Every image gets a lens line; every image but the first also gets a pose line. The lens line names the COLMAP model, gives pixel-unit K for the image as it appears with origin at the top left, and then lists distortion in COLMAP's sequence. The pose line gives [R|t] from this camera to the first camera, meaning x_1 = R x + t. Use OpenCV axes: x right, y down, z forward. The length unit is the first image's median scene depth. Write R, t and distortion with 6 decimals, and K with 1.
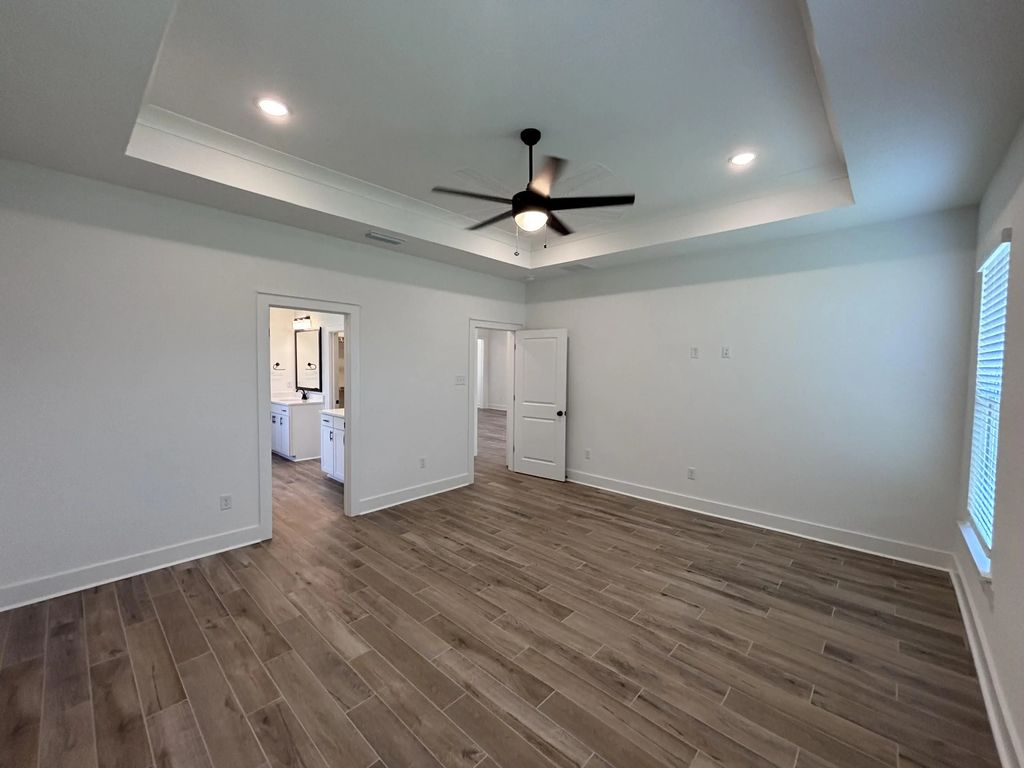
lens RADIAL K [[414.1, 0, 505.1], [0, 414.1, 381.4], [0, 0, 1]] dist [0.002111, 0.000359]
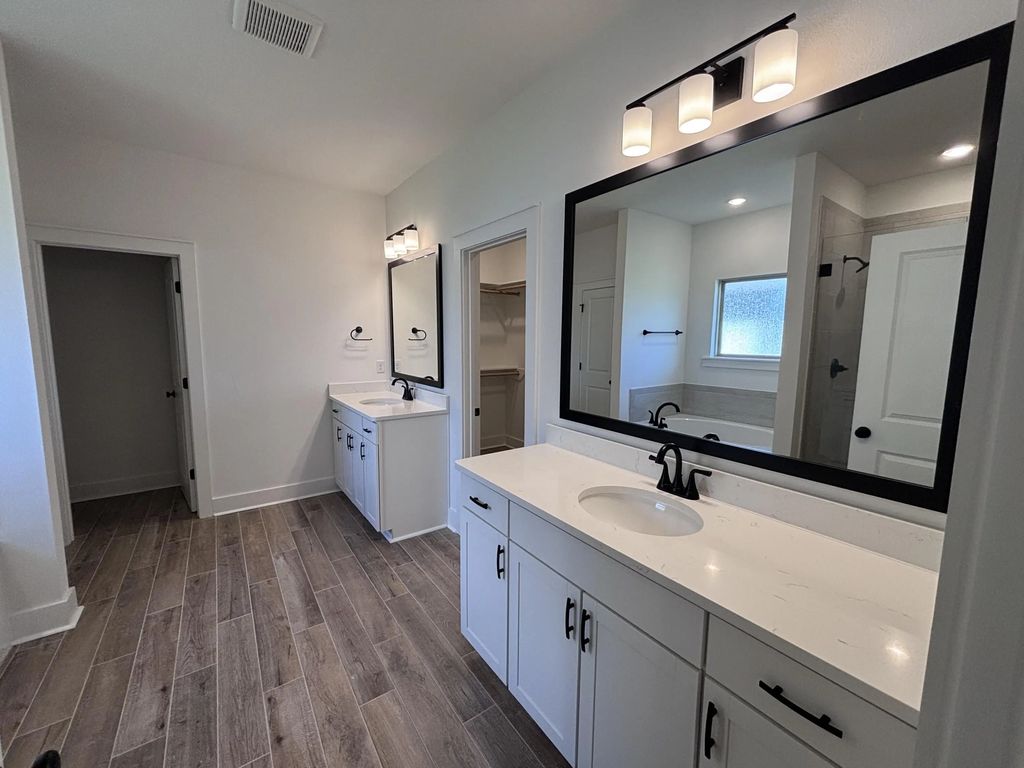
lens RADIAL K [[414.1, 0, 516.9], [0, 414.1, 384.4], [0, 0, 1]] dist [0.002111, 0.000359]
pose [[0.983422, 0.019727, -0.180257, -0.270727], [-0.006529, 0.997273, 0.073518, -0.012585], [0.181216, -0.071122, 0.980868, 0.545874]]
